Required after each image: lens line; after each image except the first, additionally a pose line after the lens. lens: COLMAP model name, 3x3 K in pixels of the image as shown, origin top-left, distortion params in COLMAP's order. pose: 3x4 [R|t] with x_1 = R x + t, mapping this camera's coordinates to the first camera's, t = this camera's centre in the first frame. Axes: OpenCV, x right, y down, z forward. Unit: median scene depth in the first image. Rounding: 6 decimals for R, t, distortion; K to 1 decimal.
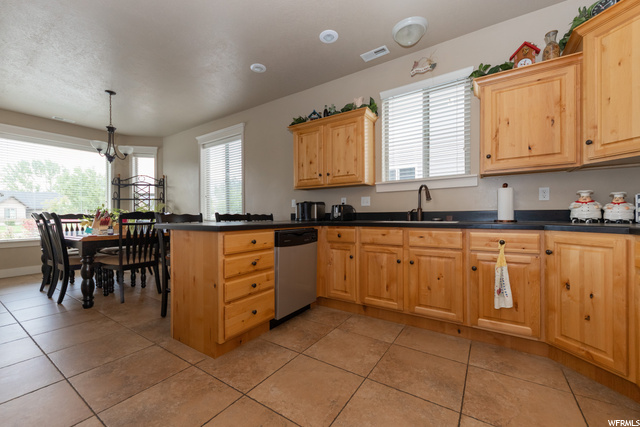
lens RADIAL K [[255.3, 0, 321.8], [0, 255.3, 216.0], [0, 0, 1]] dist [-0.000167, -0.000394]
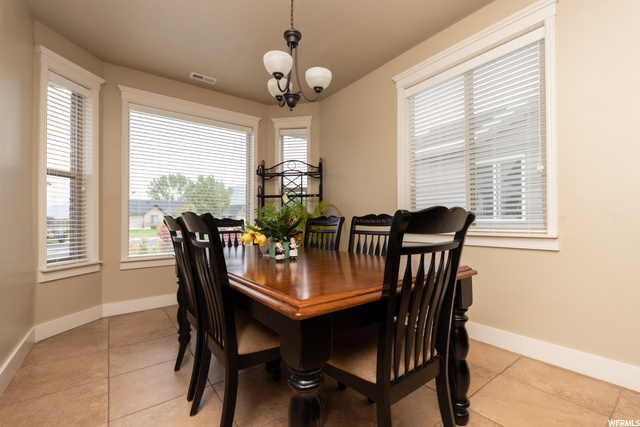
lens RADIAL K [[285.3, 0, 319.1], [0, 285.3, 213.8], [0, 0, 1]] dist [0.001242, 0.000052]
pose [[0.934820, -0.011122, -0.354949, -0.375871], [0.001804, 0.999645, -0.026571, -0.000050], [0.355119, 0.024199, 0.934508, 0.335742]]
